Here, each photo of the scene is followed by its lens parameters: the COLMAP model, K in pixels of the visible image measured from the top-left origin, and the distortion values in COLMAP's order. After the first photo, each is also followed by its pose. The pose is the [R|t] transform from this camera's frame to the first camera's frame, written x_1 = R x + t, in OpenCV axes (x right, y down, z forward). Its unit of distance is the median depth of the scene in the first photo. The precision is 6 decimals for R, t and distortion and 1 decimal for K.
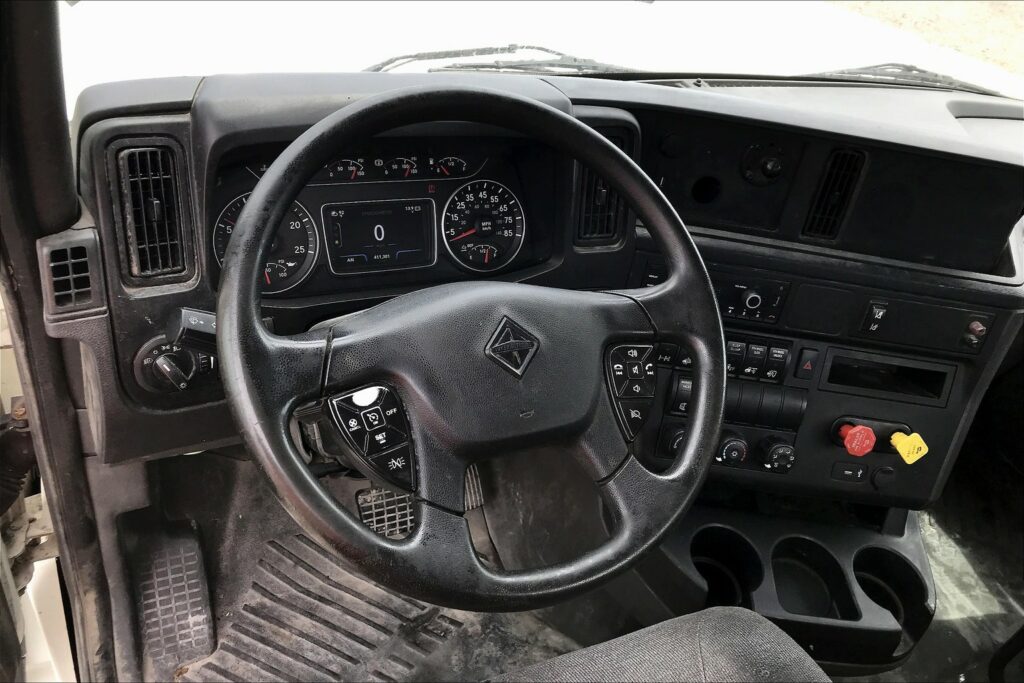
lens RADIAL K [[845.7, 0, 508.0], [0, 845.7, 344.5], [0, 0, 1]] dist [0.019438, -0.011469]
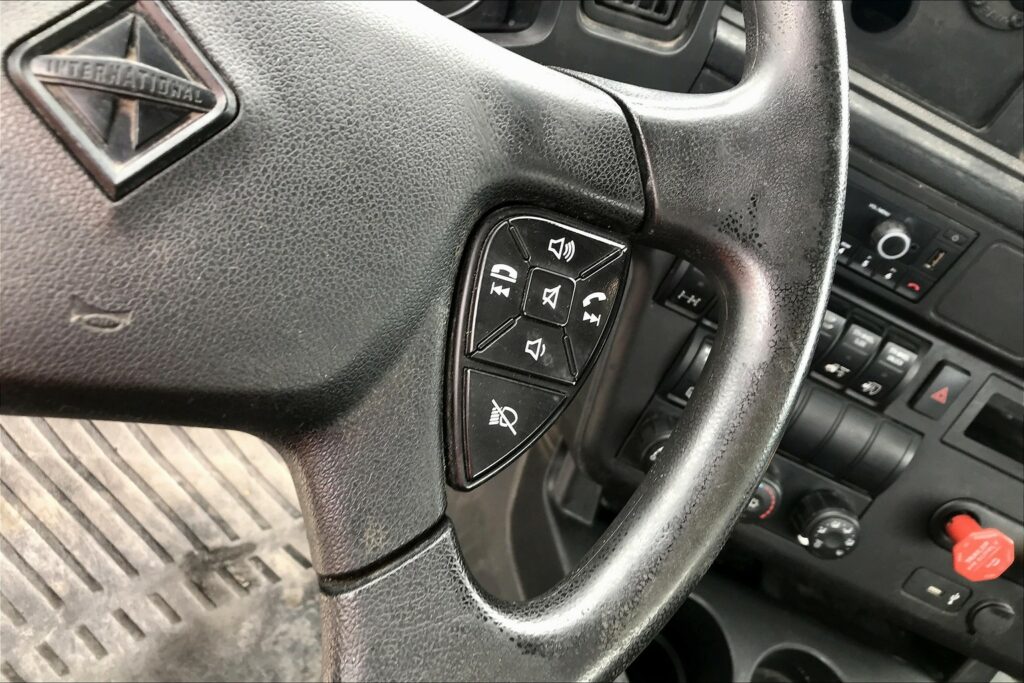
lens RADIAL K [[839.0, 0, 521.6], [0, 839.0, 344.6], [0, 0, 1]] dist [0.043438, 0.001008]
pose [[0.947711, 0.317801, -0.029084, 0.115502], [-0.311109, 0.940353, 0.137651, 0.003956], [0.071095, -0.121405, 0.990054, 0.488813]]
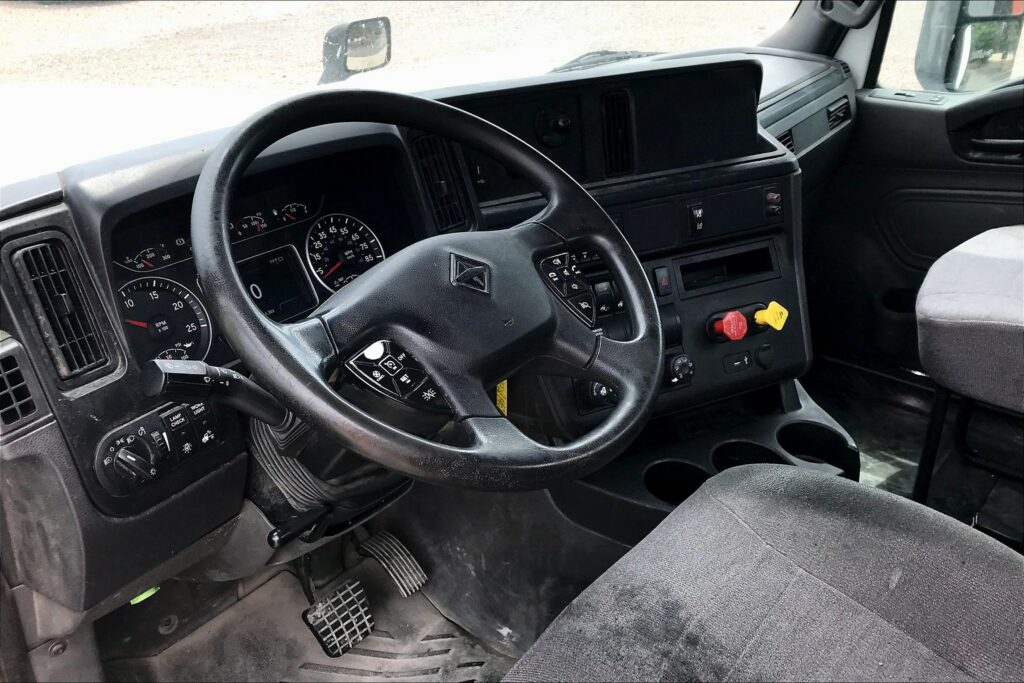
lens RADIAL K [[975.4, 0, 526.9], [0, 975.4, 354.0], [0, 0, 1]] dist [0.021033, -0.013487]
pose [[0.869097, -0.378275, 0.318715, -0.252497], [0.429085, 0.897104, -0.105311, 0.176506], [-0.246084, 0.228281, 0.941982, -0.121788]]
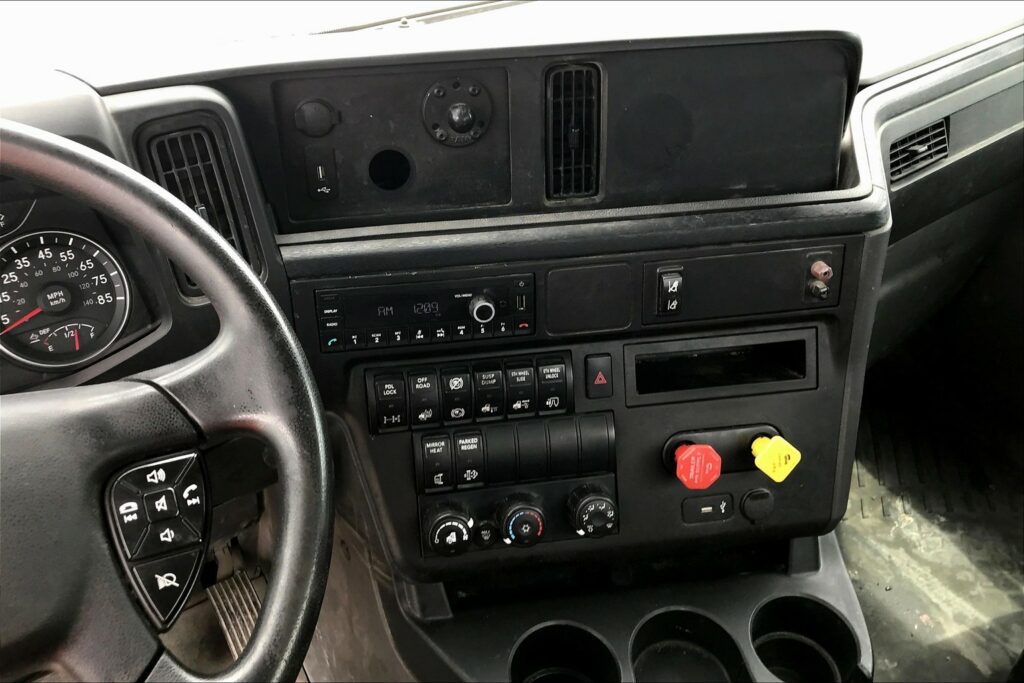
lens RADIAL K [[926.6, 0, 512.0], [0, 926.6, 341.5], [0, 0, 1]] dist [0.097957, -0.193843]
pose [[0.972202, -0.234088, 0.005132, 0.307035], [0.234144, 0.972010, -0.019300, -0.007897], [-0.000470, 0.019965, 0.999801, 0.252298]]
